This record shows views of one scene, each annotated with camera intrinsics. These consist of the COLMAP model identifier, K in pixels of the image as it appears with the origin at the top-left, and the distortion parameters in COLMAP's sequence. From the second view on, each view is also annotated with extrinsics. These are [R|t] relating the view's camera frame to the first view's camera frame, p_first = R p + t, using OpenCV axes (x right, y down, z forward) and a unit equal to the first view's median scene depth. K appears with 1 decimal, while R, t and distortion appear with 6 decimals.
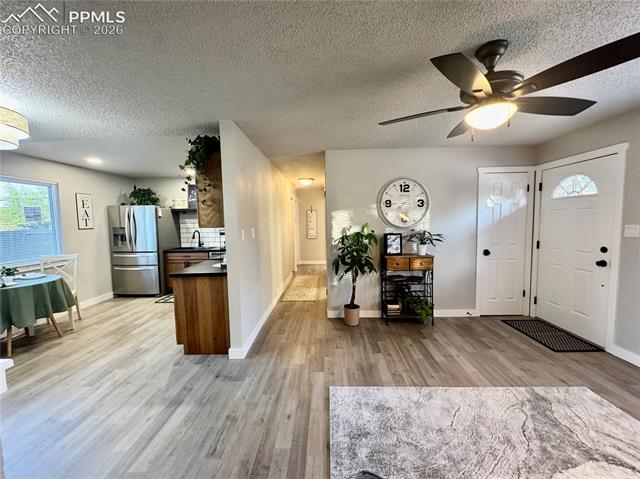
lens RADIAL K [[256.0, 0, 319.6], [0, 256.0, 239.5], [0, 0, 1]] dist [-0.003290, 0.000227]
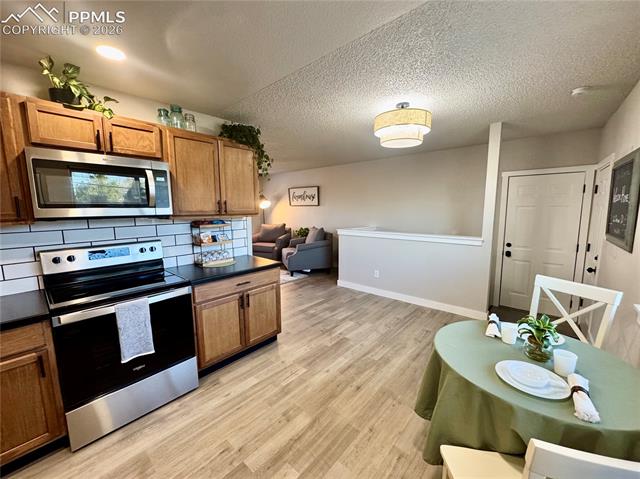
lens RADIAL K [[256.0, 0, 319.6], [0, 256.0, 239.5], [0, 0, 1]] dist [-0.003290, 0.000227]
pose [[-0.766759, -0.056970, 0.639402, -1.267985], [0.069437, 0.982849, 0.170838, -0.106832], [-0.638168, 0.175390, -0.749653, 1.559256]]
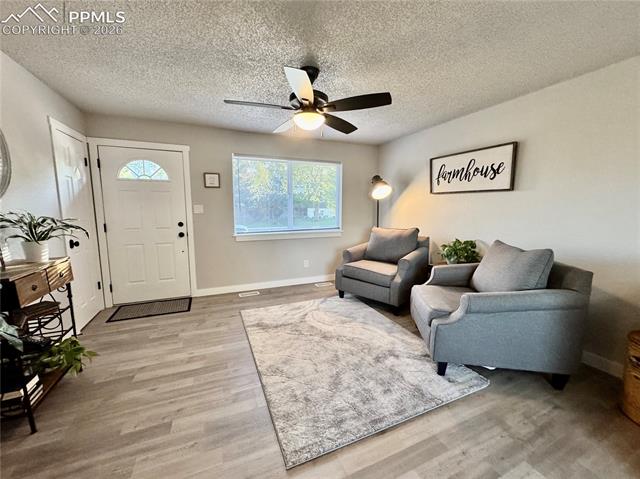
lens RADIAL K [[256.0, 0, 319.6], [0, 256.0, 239.5], [0, 0, 1]] dist [-0.003290, 0.000227]
pose [[-0.420048, -0.102744, 0.901667, -0.364044], [0.070107, 0.986927, 0.145119, -0.022143], [-0.904790, 0.124170, -0.407354, 0.854615]]
